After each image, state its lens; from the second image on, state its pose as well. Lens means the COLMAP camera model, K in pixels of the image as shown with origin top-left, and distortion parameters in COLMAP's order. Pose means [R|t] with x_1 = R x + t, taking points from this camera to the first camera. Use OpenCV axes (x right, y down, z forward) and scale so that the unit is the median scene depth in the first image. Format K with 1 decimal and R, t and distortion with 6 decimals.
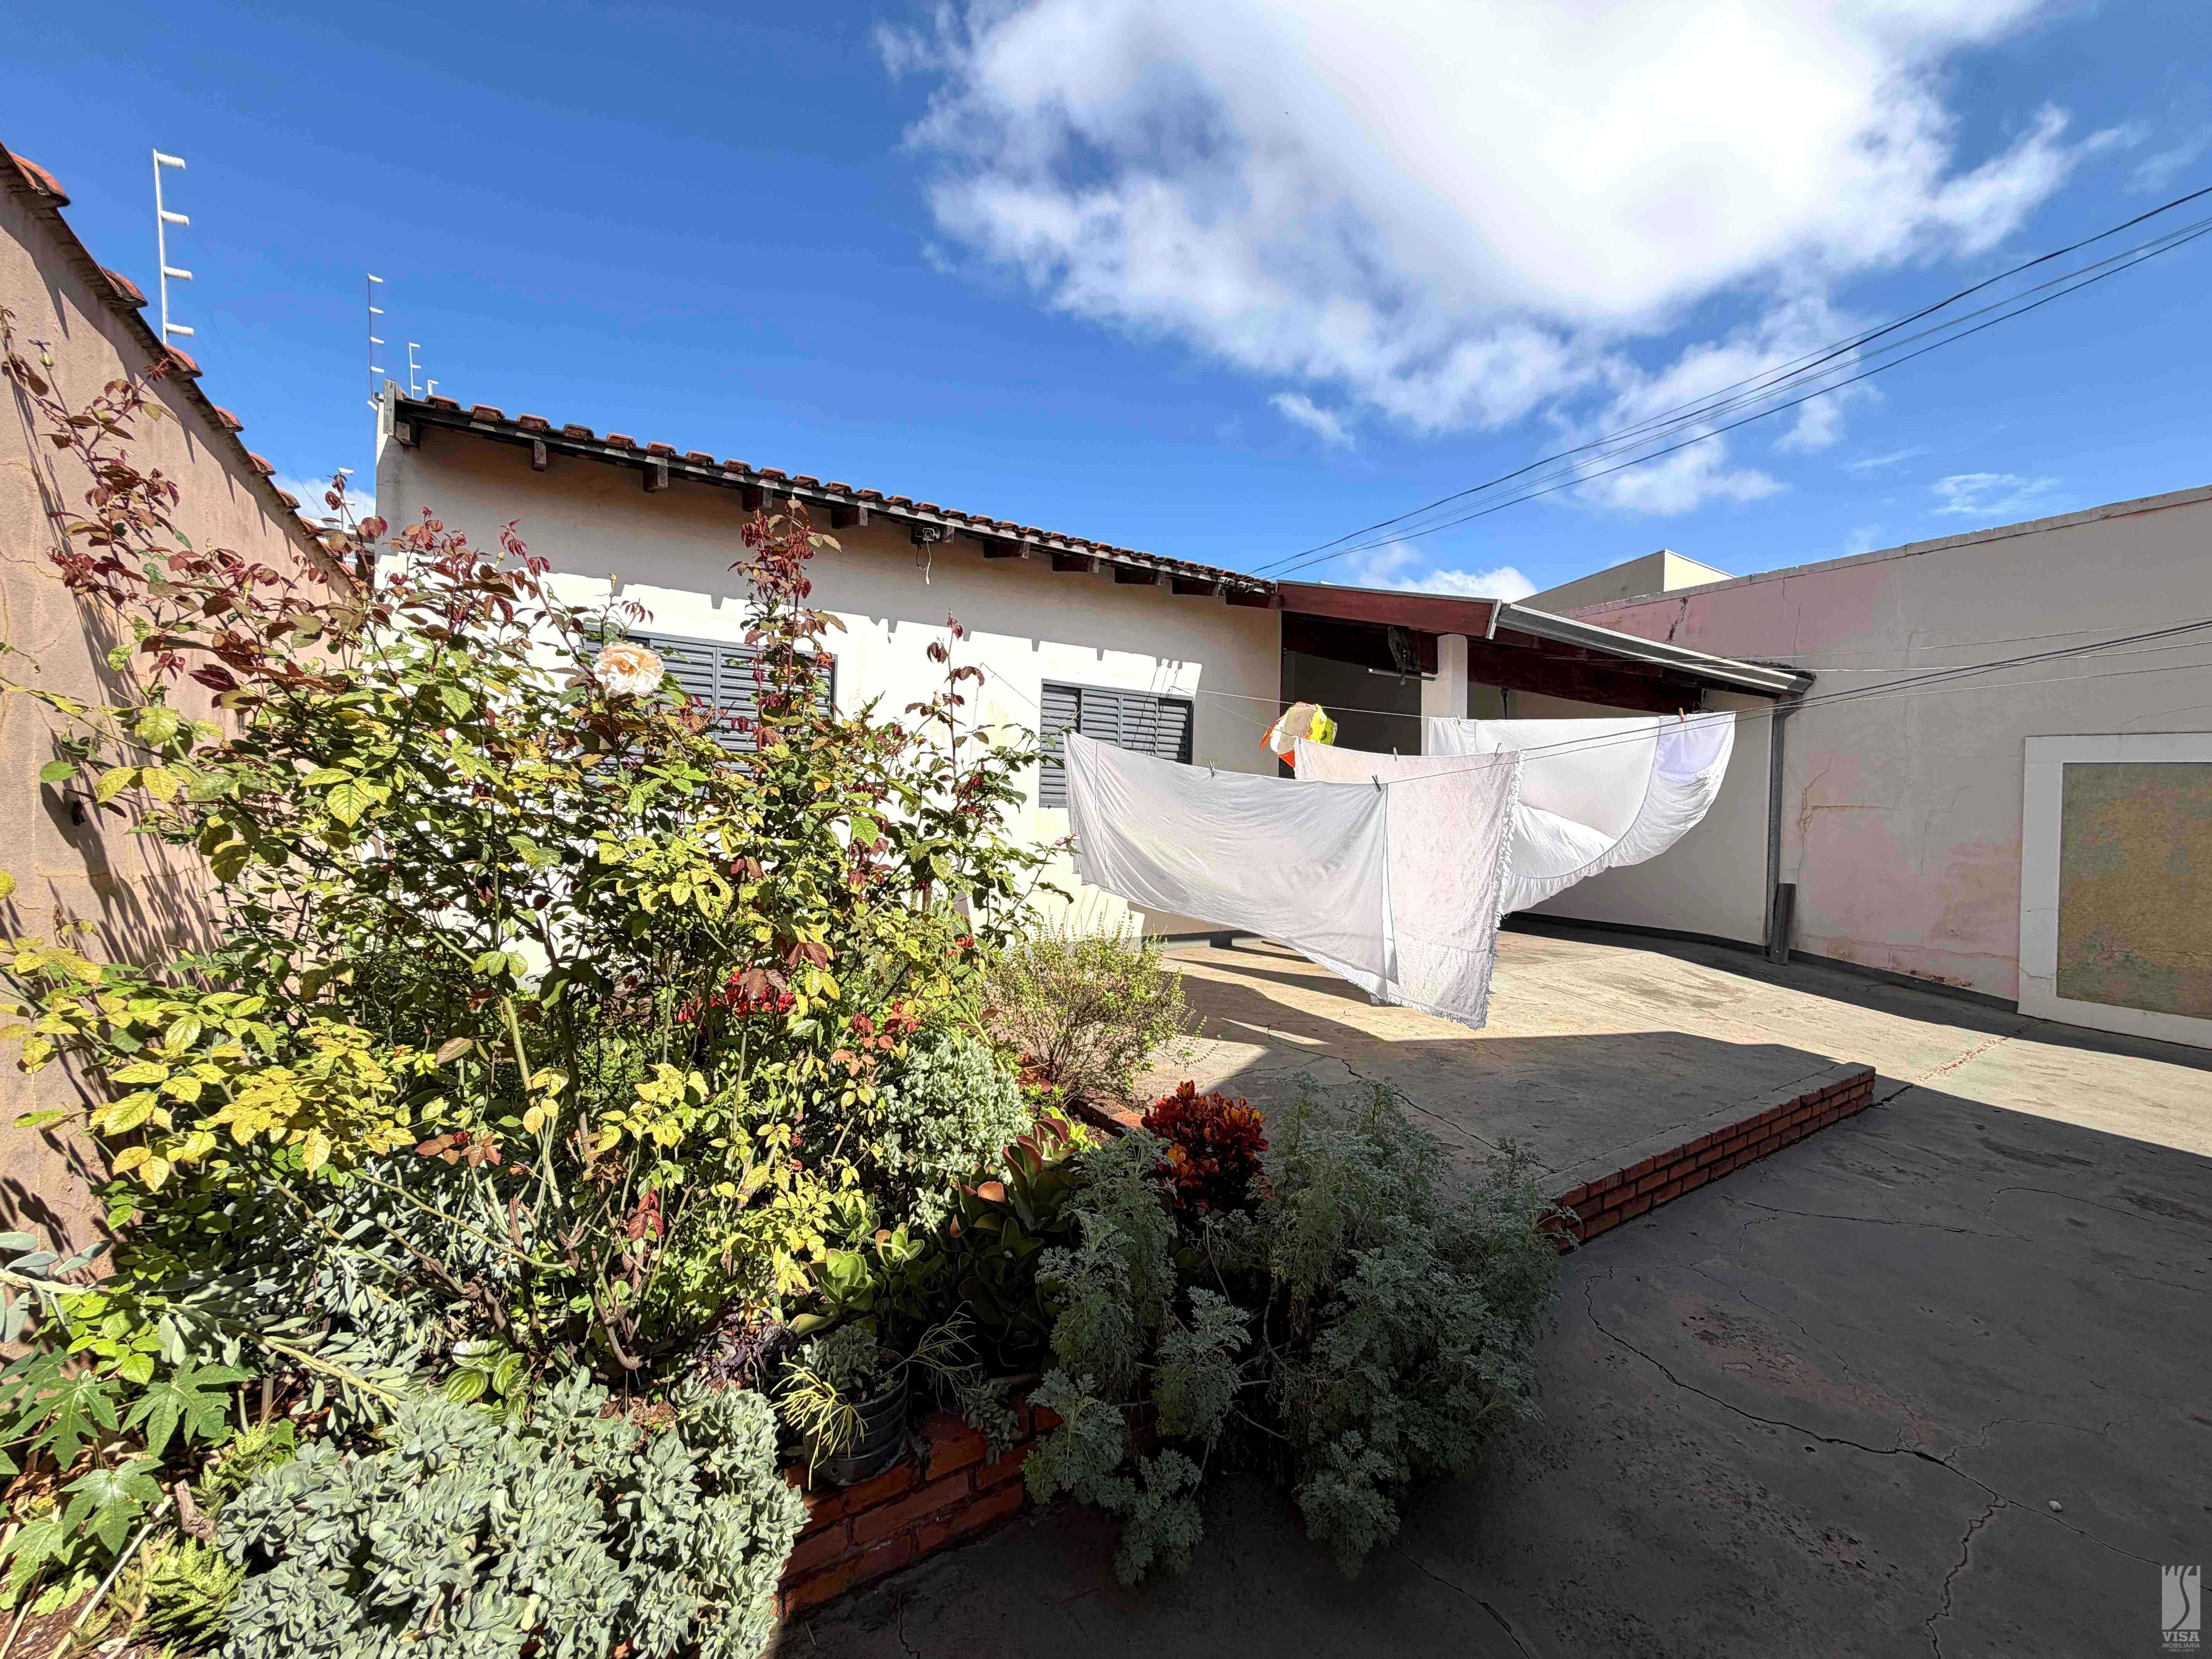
lens RADIAL K [[881.0, 0, 1104.6], [0, 881.0, 827.7], [0, 0, 1]] dist [-0.000801, 0.000116]
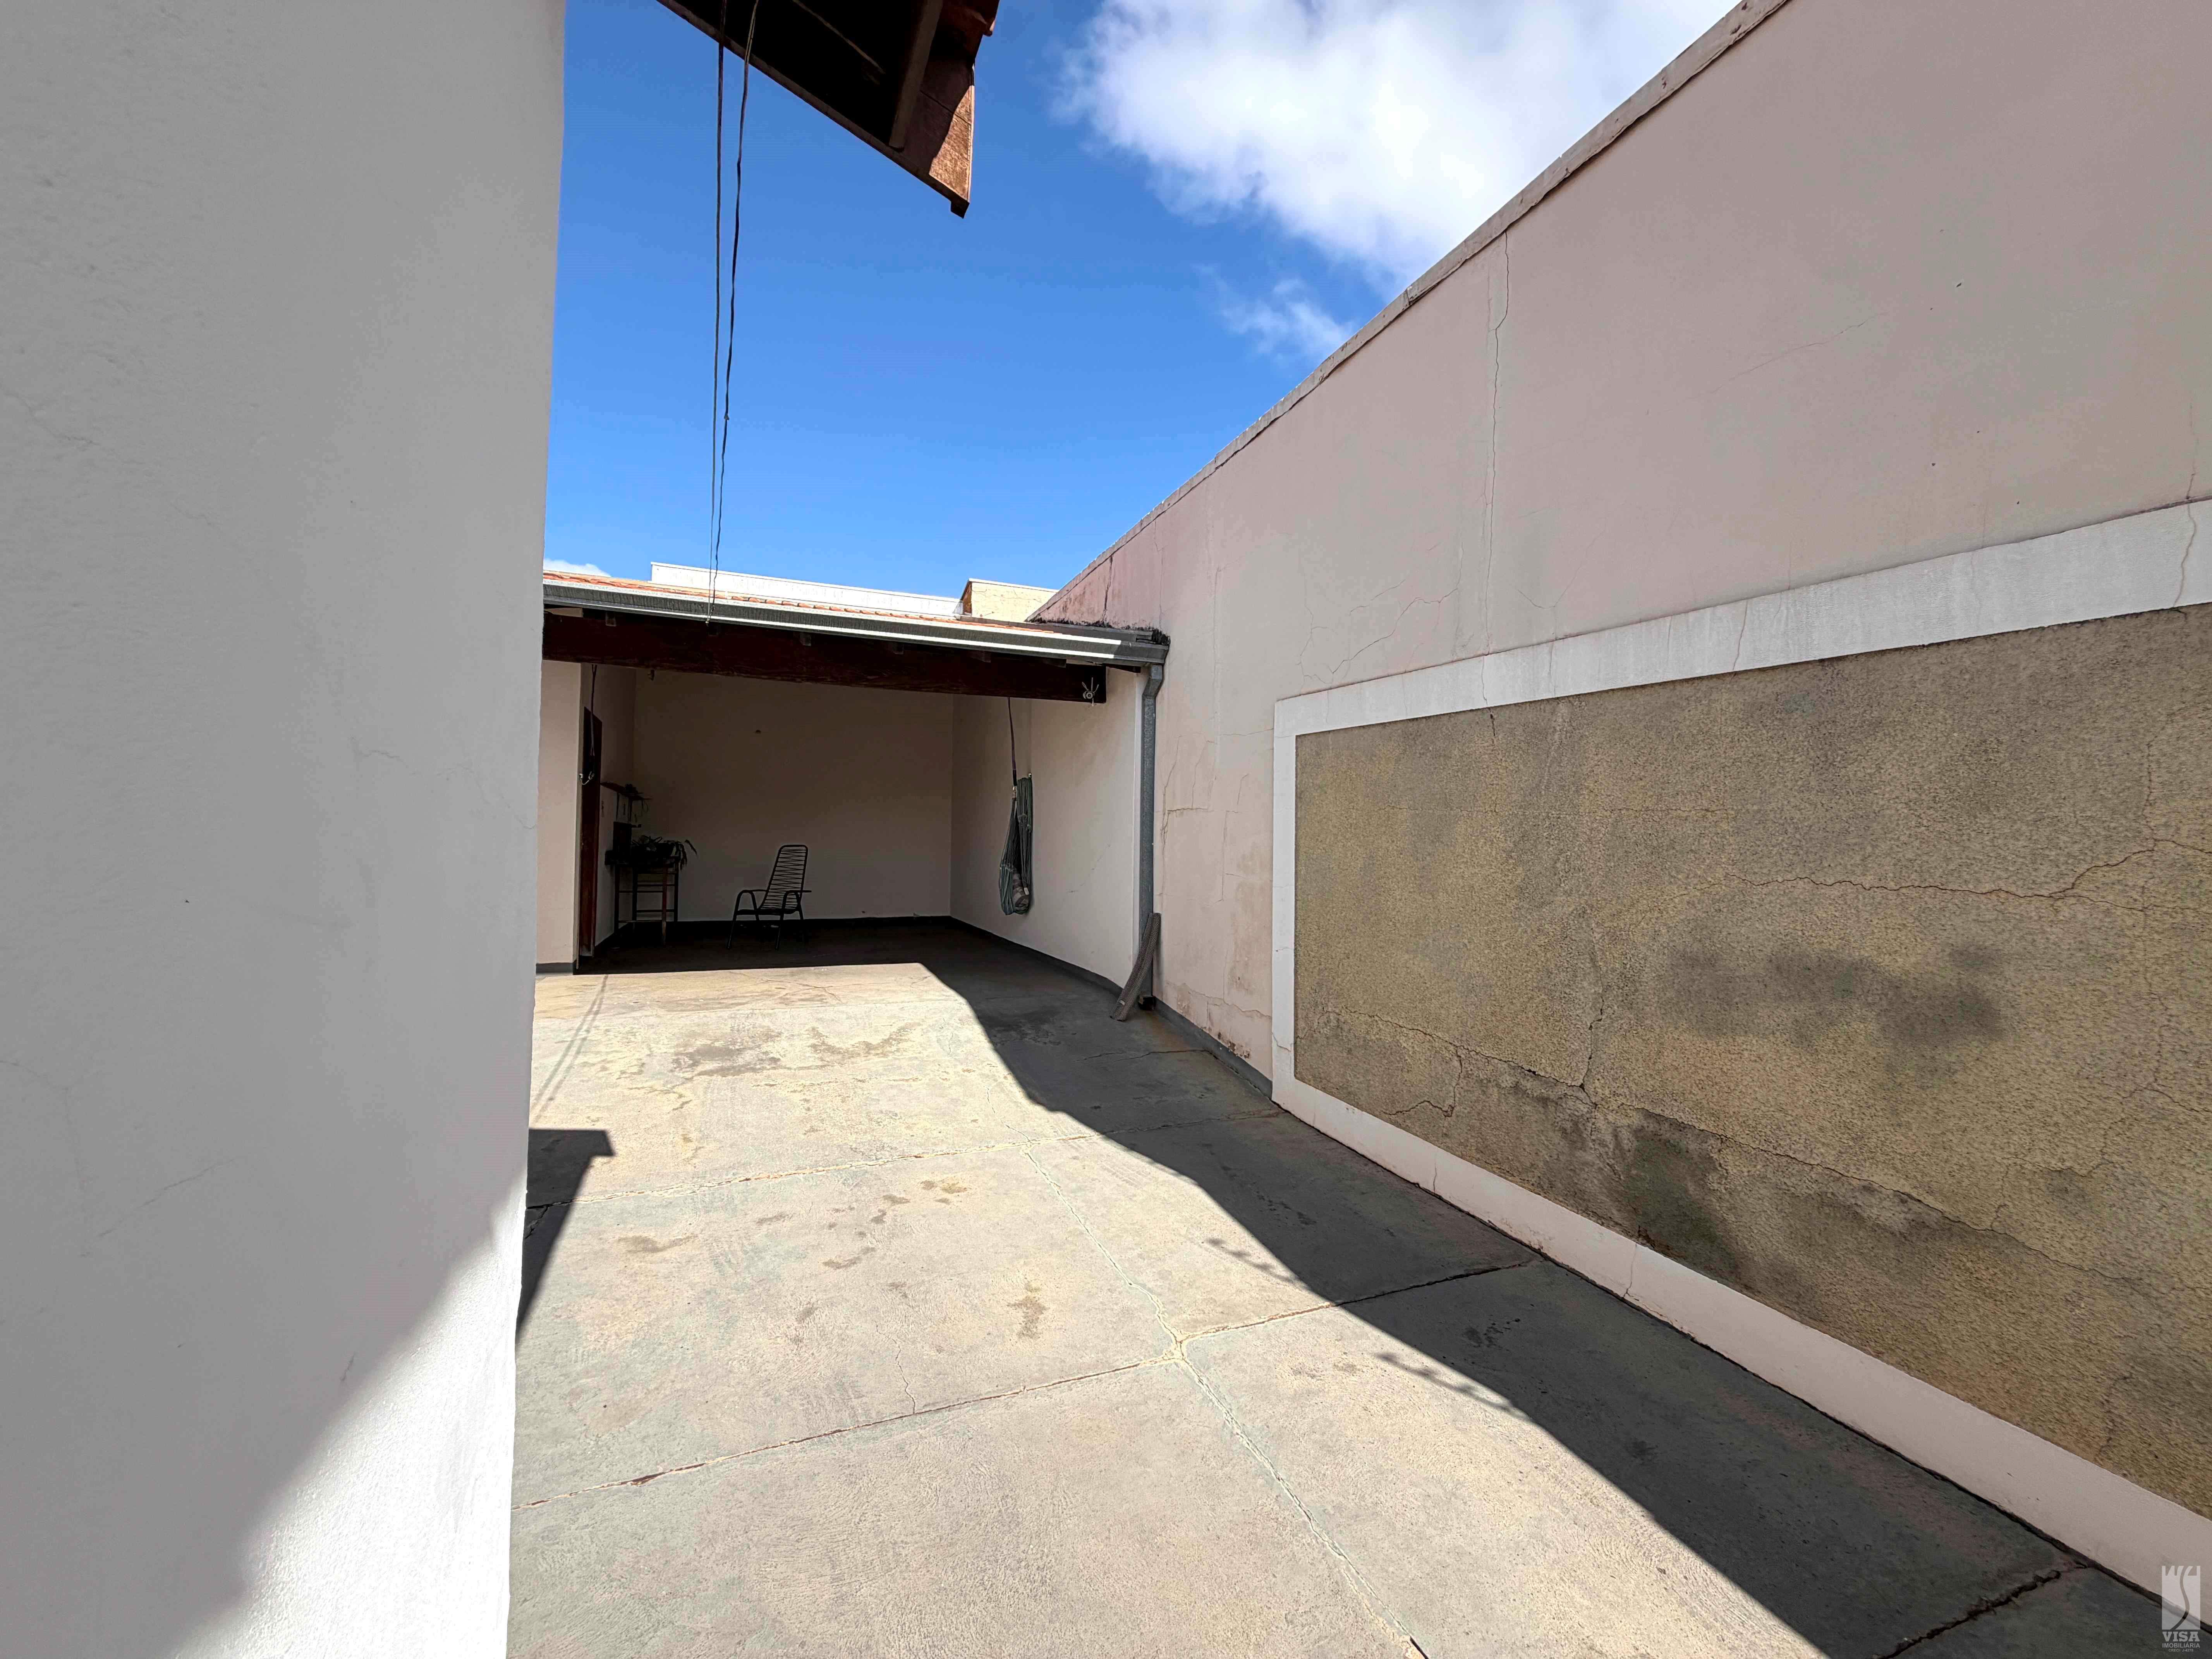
lens RADIAL K [[881.0, 0, 1104.6], [0, 881.0, 827.7], [0, 0, 1]] dist [-0.000801, 0.000116]
pose [[0.981537, -0.015301, -0.190661, 1.093286], [0.007521, 0.999112, -0.041467, 0.026594], [0.191126, 0.039267, 0.980780, 0.302481]]
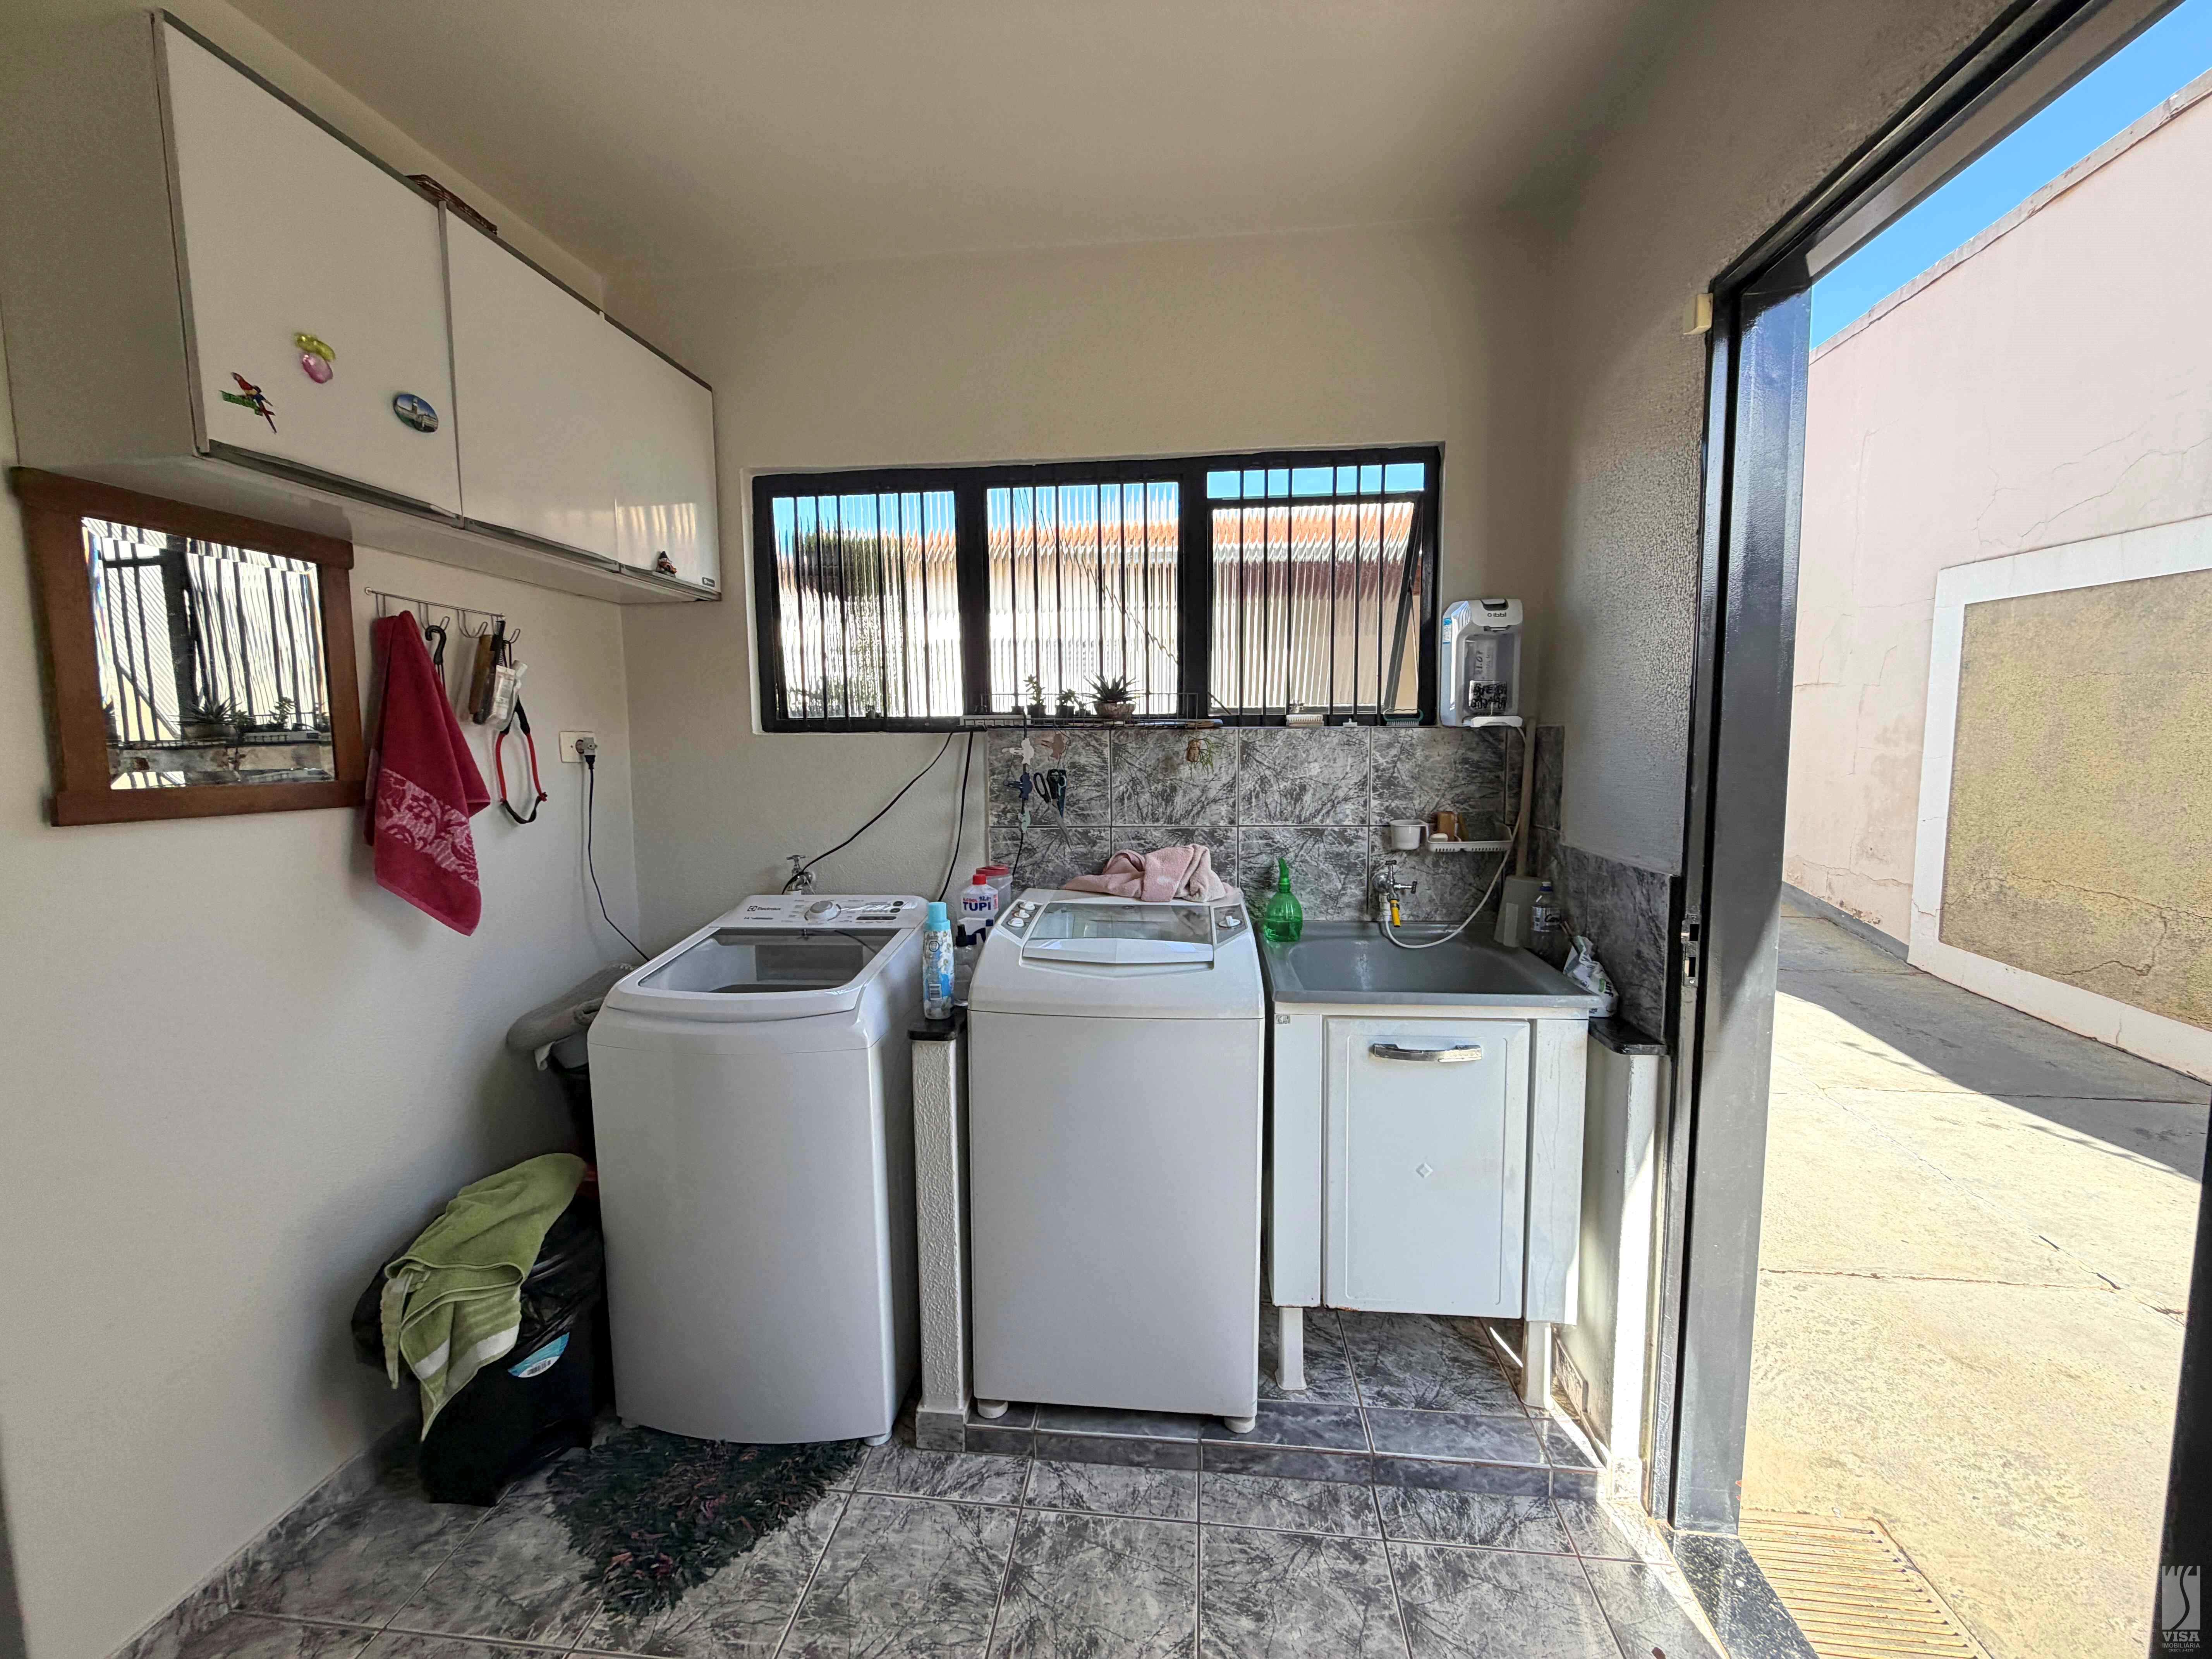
lens RADIAL K [[881.0, 0, 1104.6], [0, 881.0, 827.7], [0, 0, 1]] dist [-0.000801, 0.000116]
pose [[0.744010, 0.034285, -0.667288, 1.074437], [0.020201, 0.997072, 0.073753, 0.035959], [0.667863, -0.068353, 0.741139, 0.034568]]
